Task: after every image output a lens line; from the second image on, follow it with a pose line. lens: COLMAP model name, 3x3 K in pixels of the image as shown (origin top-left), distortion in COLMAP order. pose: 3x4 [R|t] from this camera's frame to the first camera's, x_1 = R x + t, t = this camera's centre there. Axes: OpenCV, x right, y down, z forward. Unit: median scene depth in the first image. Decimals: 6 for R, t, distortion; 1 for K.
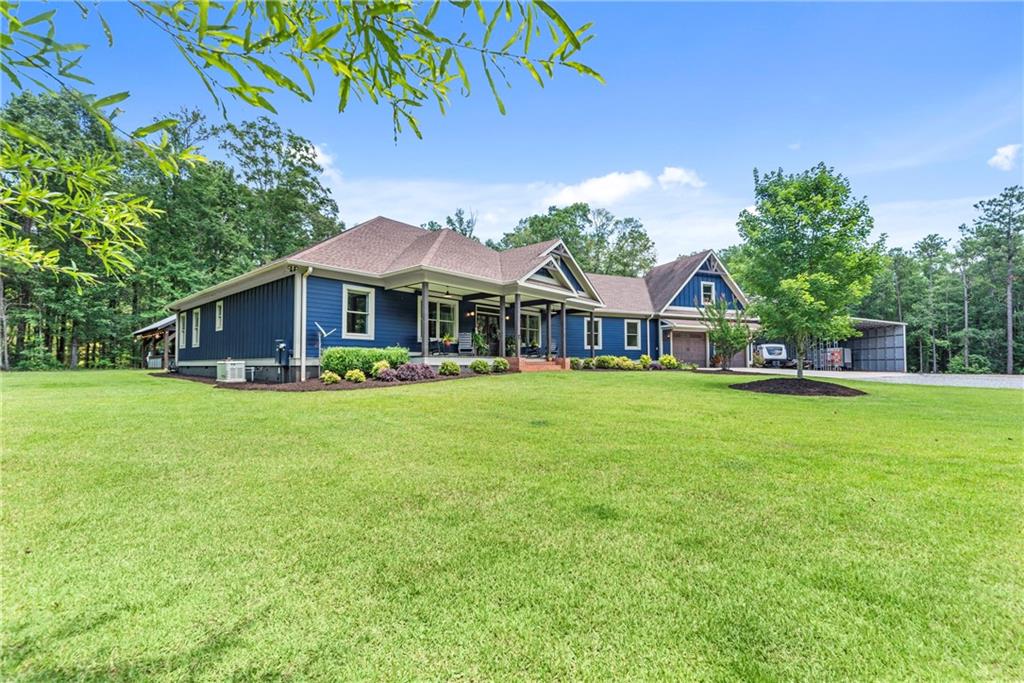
lens RADIAL K [[422.4, 0, 485.4], [0, 422.4, 357.0], [0, 0, 1]] dist [0.003536, -0.000326]
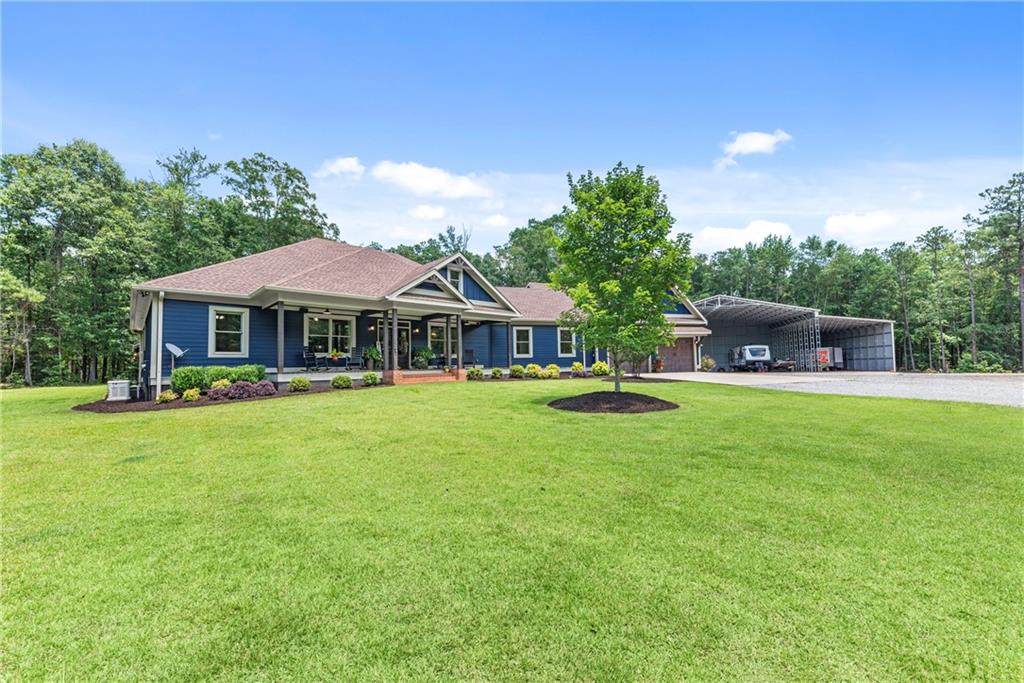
lens RADIAL K [[390.2, 0, 490.1], [0, 390.2, 358.3], [0, 0, 1]] dist [0.002762, 0.000441]
pose [[0.995737, -0.021616, -0.089666, 0.253956], [0.020991, 0.999748, -0.007903, -0.010675], [0.089814, 0.005987, 0.995941, 0.050682]]
